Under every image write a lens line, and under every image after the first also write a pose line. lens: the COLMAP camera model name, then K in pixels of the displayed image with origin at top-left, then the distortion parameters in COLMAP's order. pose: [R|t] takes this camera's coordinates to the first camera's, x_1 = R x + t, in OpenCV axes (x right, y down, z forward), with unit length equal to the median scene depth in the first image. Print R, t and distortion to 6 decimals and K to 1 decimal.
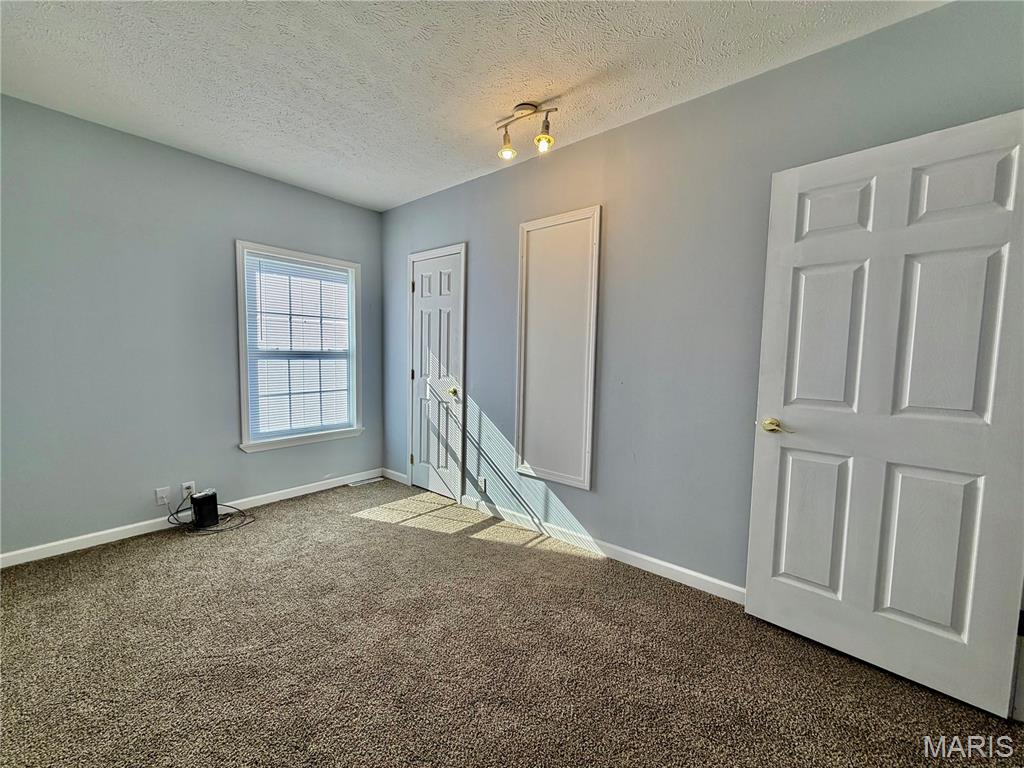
lens RADIAL K [[405.4, 0, 511.7], [0, 405.4, 386.3], [0, 0, 1]] dist [-0.000566, 0.000180]
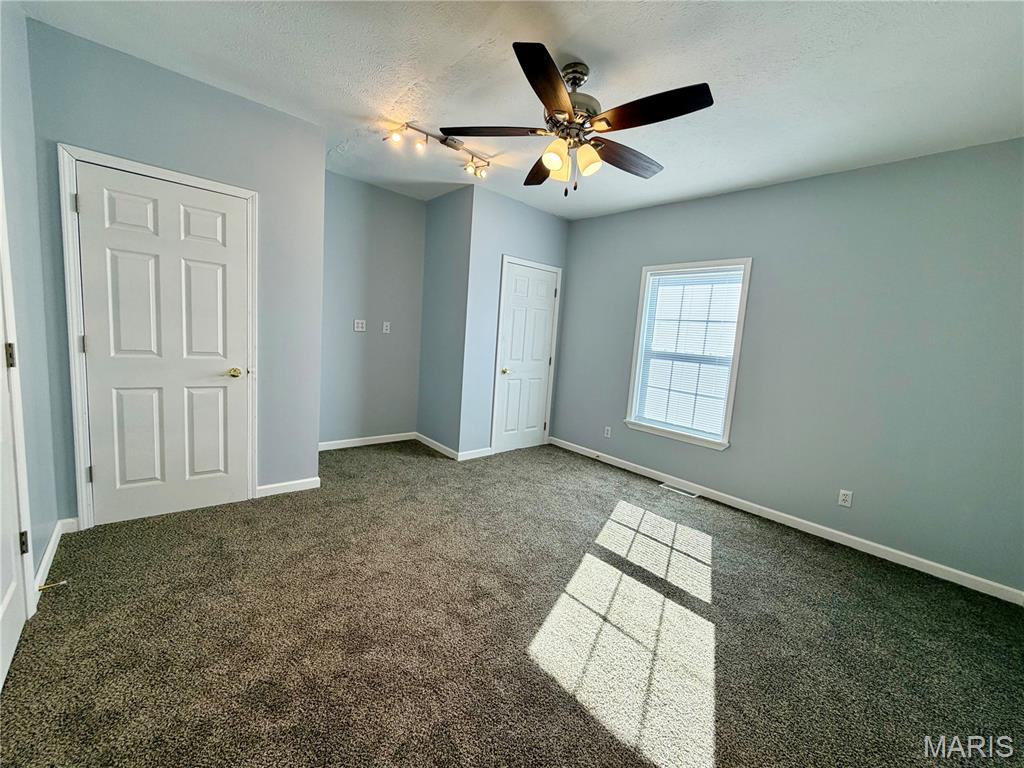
lens RADIAL K [[408.1, 0, 512.0], [0, 408.1, 384.0], [0, 0, 1]] dist [0.001191, -0.000122]
pose [[-0.145902, 0.066997, -0.987028, 0.659716], [-0.172448, 0.980707, 0.092059, -0.032201], [0.974153, 0.183643, -0.131534, 0.759811]]
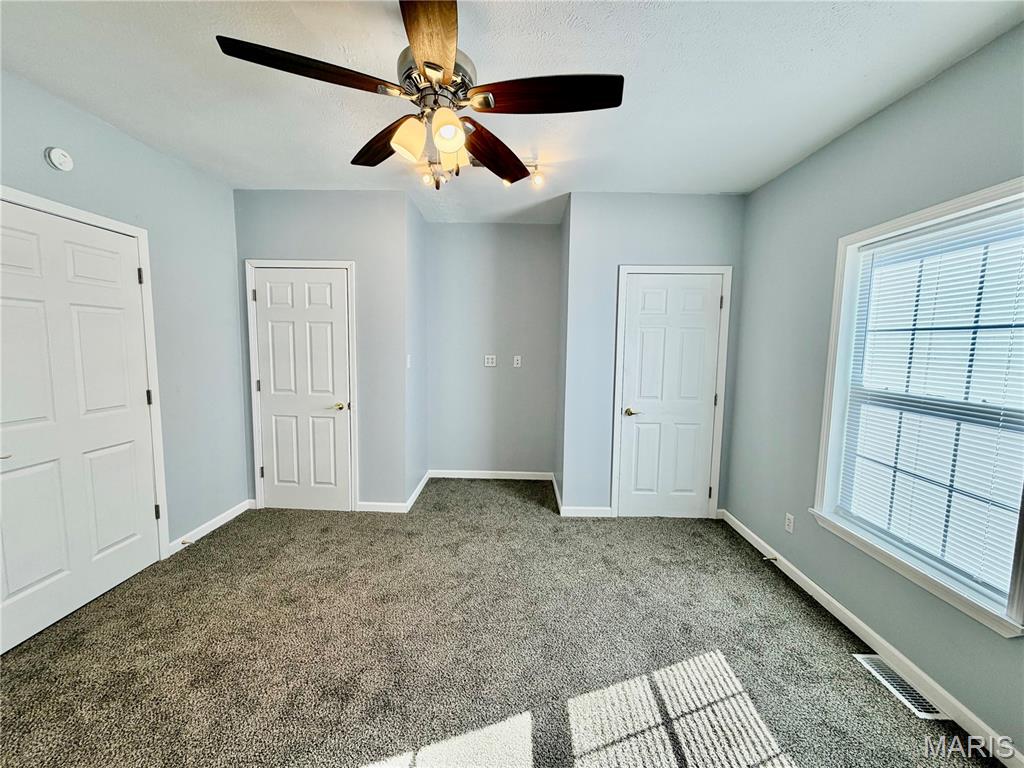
lens RADIAL K [[405.4, 0, 511.7], [0, 405.4, 386.3], [0, 0, 1]] dist [-0.000566, 0.000180]
pose [[-0.783423, 0.009326, -0.621420, 0.224624], [-0.106759, 0.983005, 0.149343, -0.131256], [0.612251, 0.183341, -0.769113, 1.142964]]
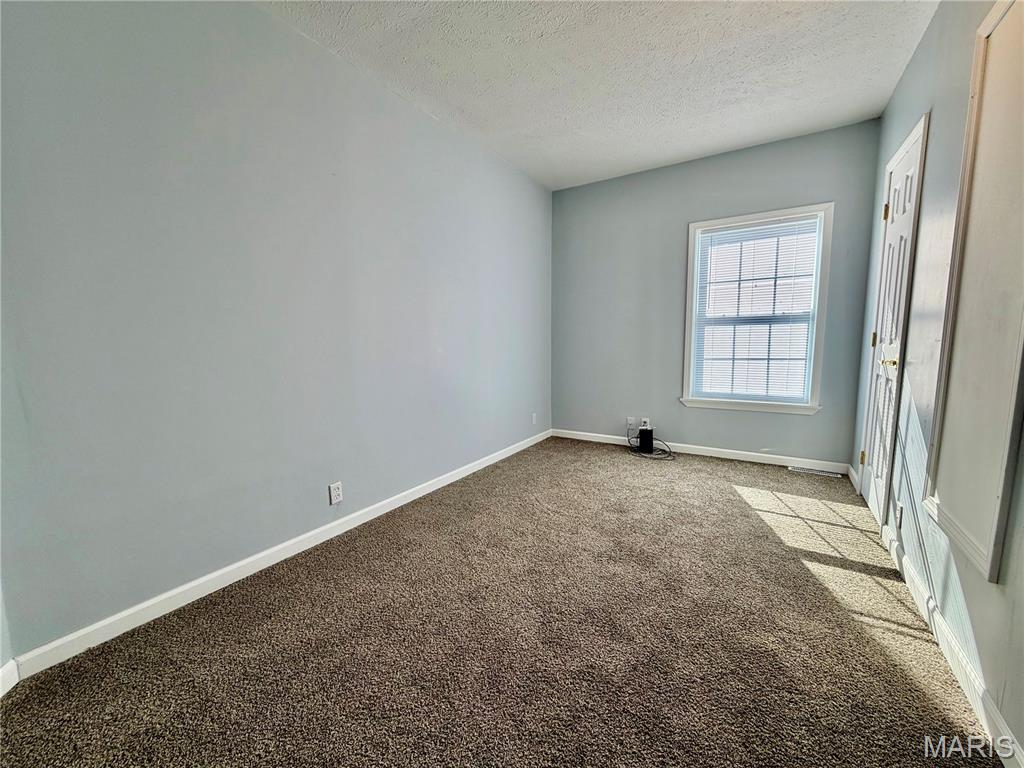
lens RADIAL K [[405.4, 0, 511.7], [0, 405.4, 386.3], [0, 0, 1]] dist [-0.000566, 0.000180]
pose [[0.133136, 0.101588, -0.985878, 0.420013], [-0.057869, 0.993833, 0.094593, 0.023722], [0.989407, 0.044458, 0.138194, 0.319281]]
